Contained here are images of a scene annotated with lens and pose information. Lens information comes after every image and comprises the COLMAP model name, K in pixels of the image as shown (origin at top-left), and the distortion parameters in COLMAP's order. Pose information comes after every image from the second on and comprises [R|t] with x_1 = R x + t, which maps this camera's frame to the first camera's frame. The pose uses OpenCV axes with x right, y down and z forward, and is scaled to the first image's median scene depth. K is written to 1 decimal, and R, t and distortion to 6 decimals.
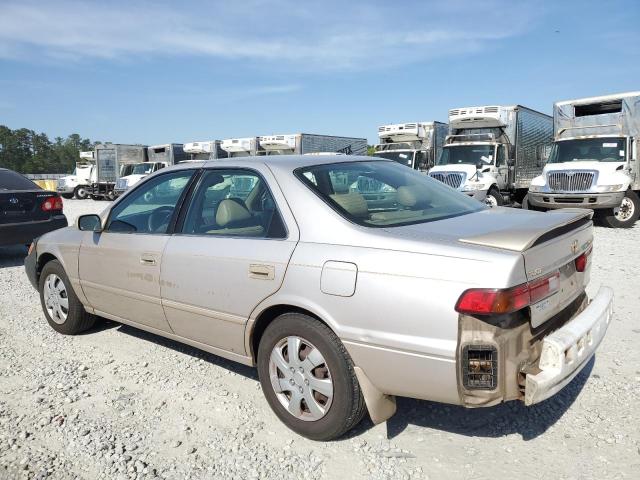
lens RADIAL K [[523.4, 0, 324.1], [0, 523.4, 239.6], [0, 0, 1]] dist [0.048345, 0.009740]
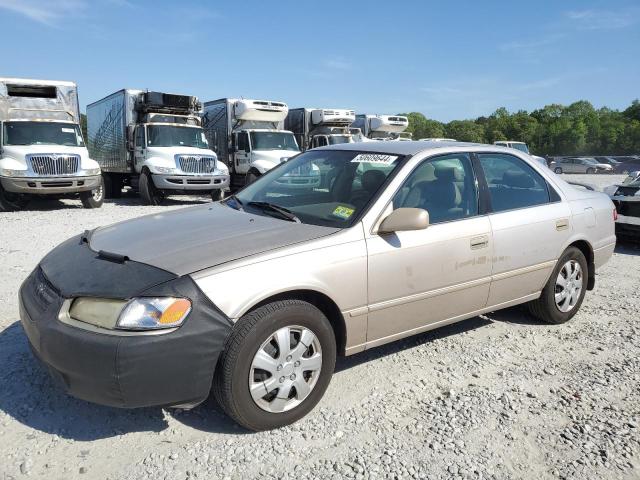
lens RADIAL K [[523.4, 0, 318.2], [0, 523.4, 240.2], [0, 0, 1]] dist [0.048345, 0.009740]
pose [[0.251112, -0.147724, 0.956619, -0.399783], [0.114822, 0.985854, 0.122098, -0.037468], [-0.961124, 0.079180, 0.264522, 0.281993]]
